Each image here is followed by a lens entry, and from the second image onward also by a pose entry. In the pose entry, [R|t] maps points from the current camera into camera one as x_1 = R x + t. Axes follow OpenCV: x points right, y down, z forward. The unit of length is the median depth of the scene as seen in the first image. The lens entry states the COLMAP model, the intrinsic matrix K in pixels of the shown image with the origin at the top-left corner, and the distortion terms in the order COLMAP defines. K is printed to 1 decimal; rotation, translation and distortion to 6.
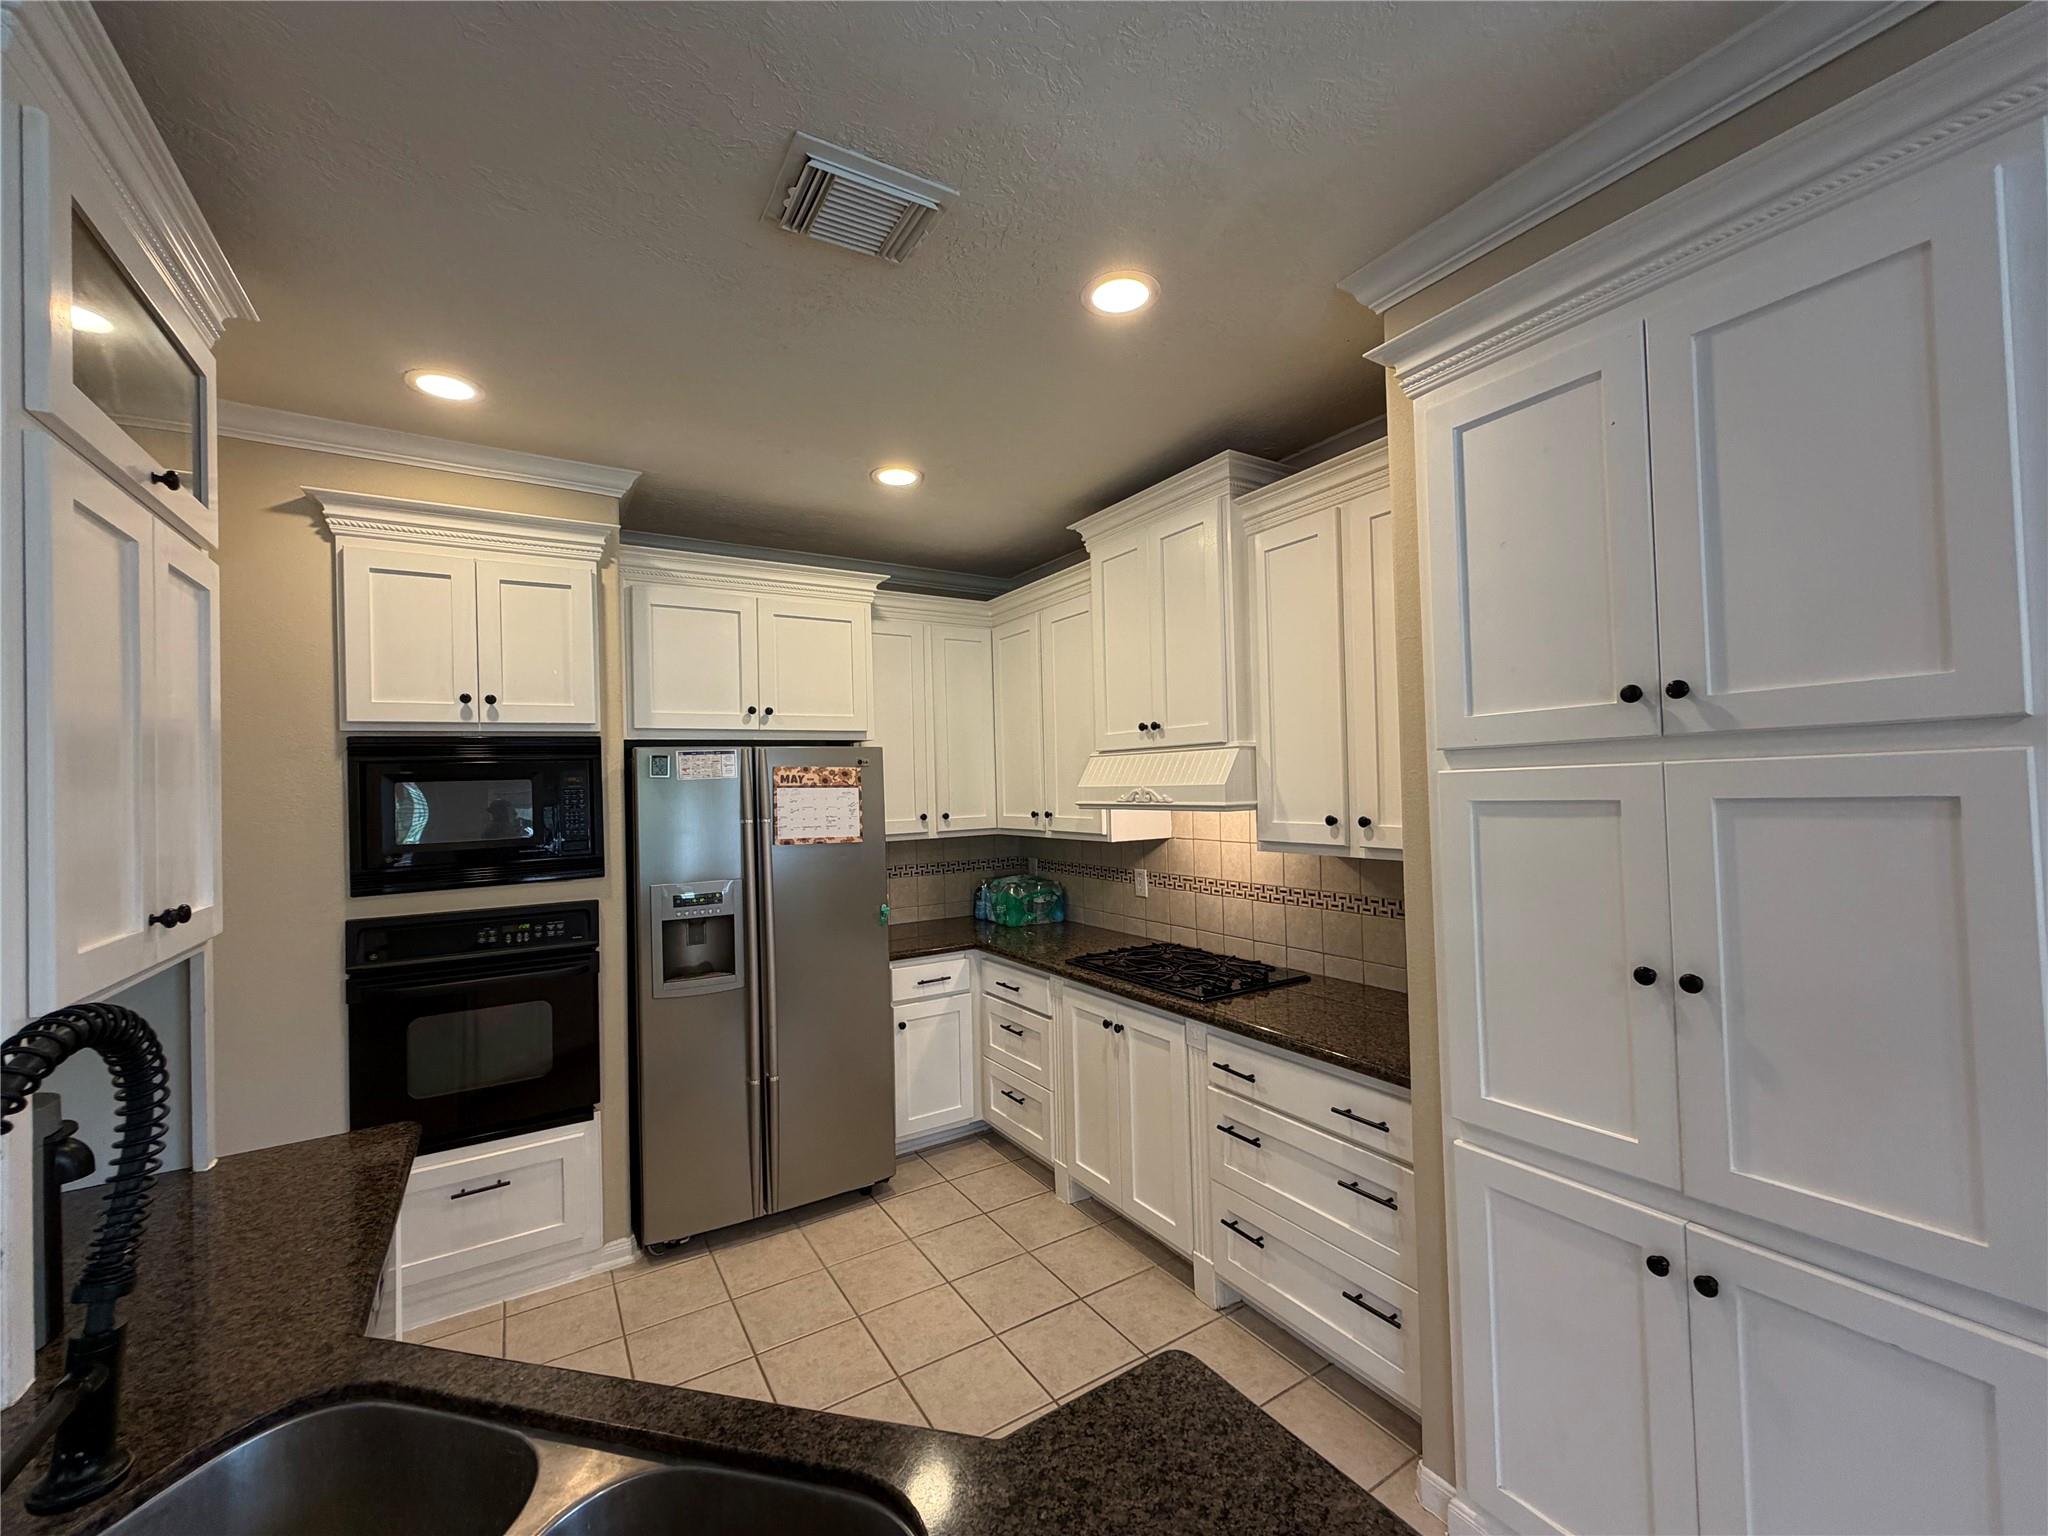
lens RADIAL K [[820.3, 0, 1028.6], [0, 820.3, 766.7], [0, 0, 1]] dist [-0.003247, -0.000564]
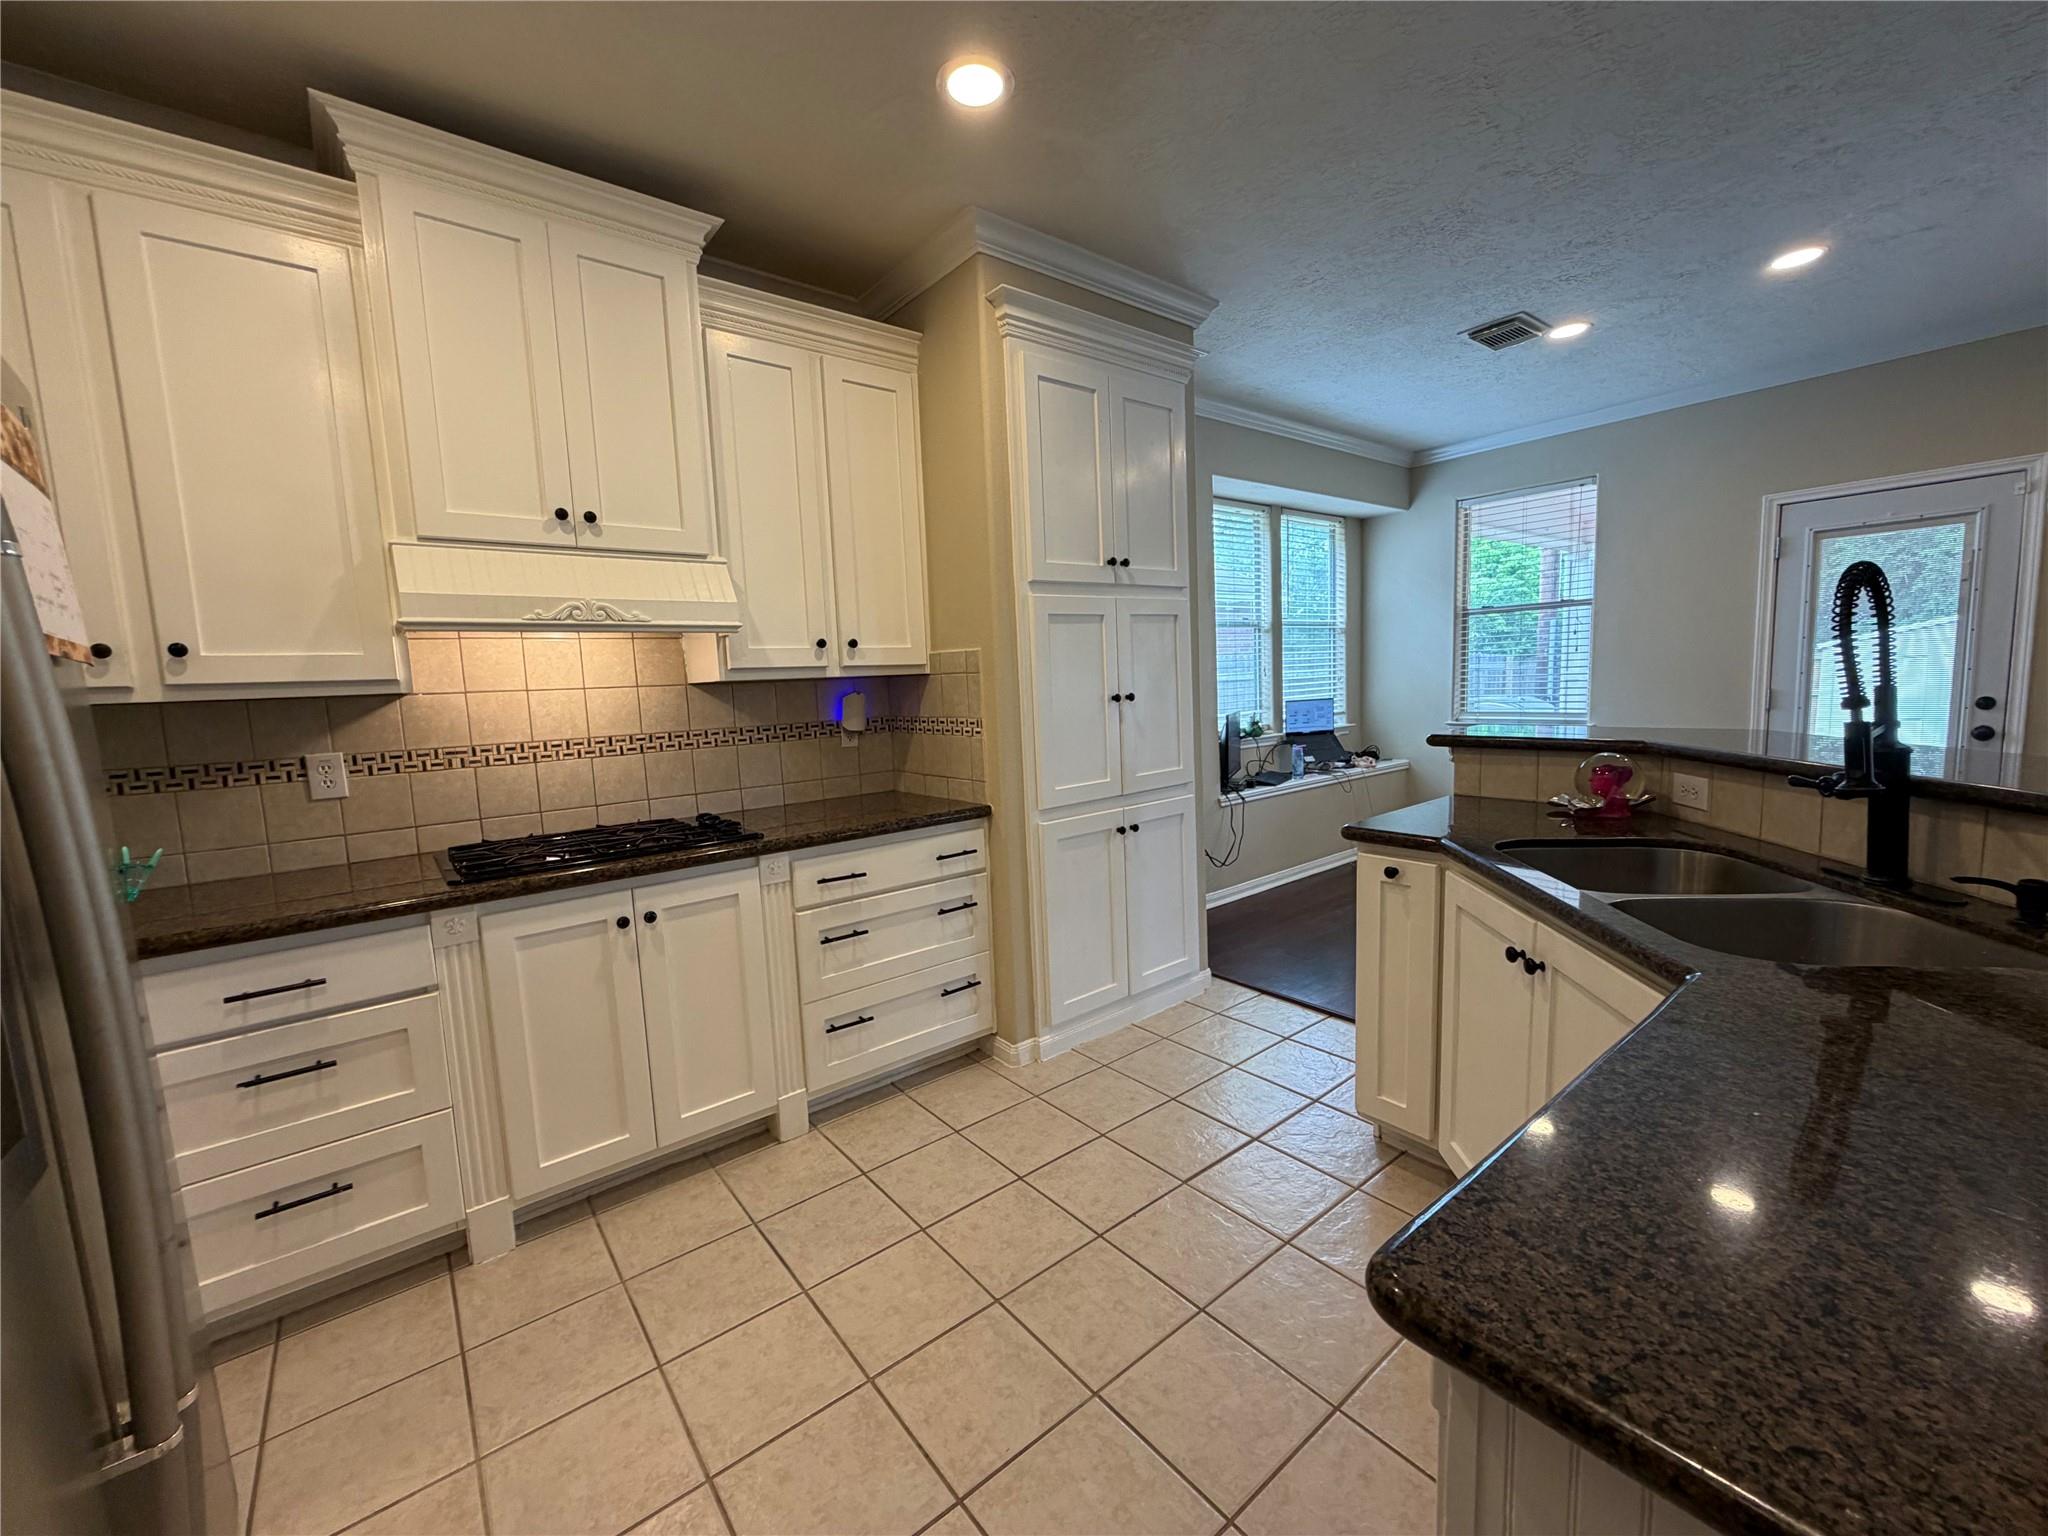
lens RADIAL K [[820.3, 0, 1030.3], [0, 820.3, 773.2], [0, 0, 1]] dist [-0.003247, -0.000564]
pose [[-0.115059, -0.086194, 0.989612, -0.657633], [0.021474, 0.995780, 0.089228, 0.125395], [-0.993127, 0.031517, -0.112723, 0.722046]]
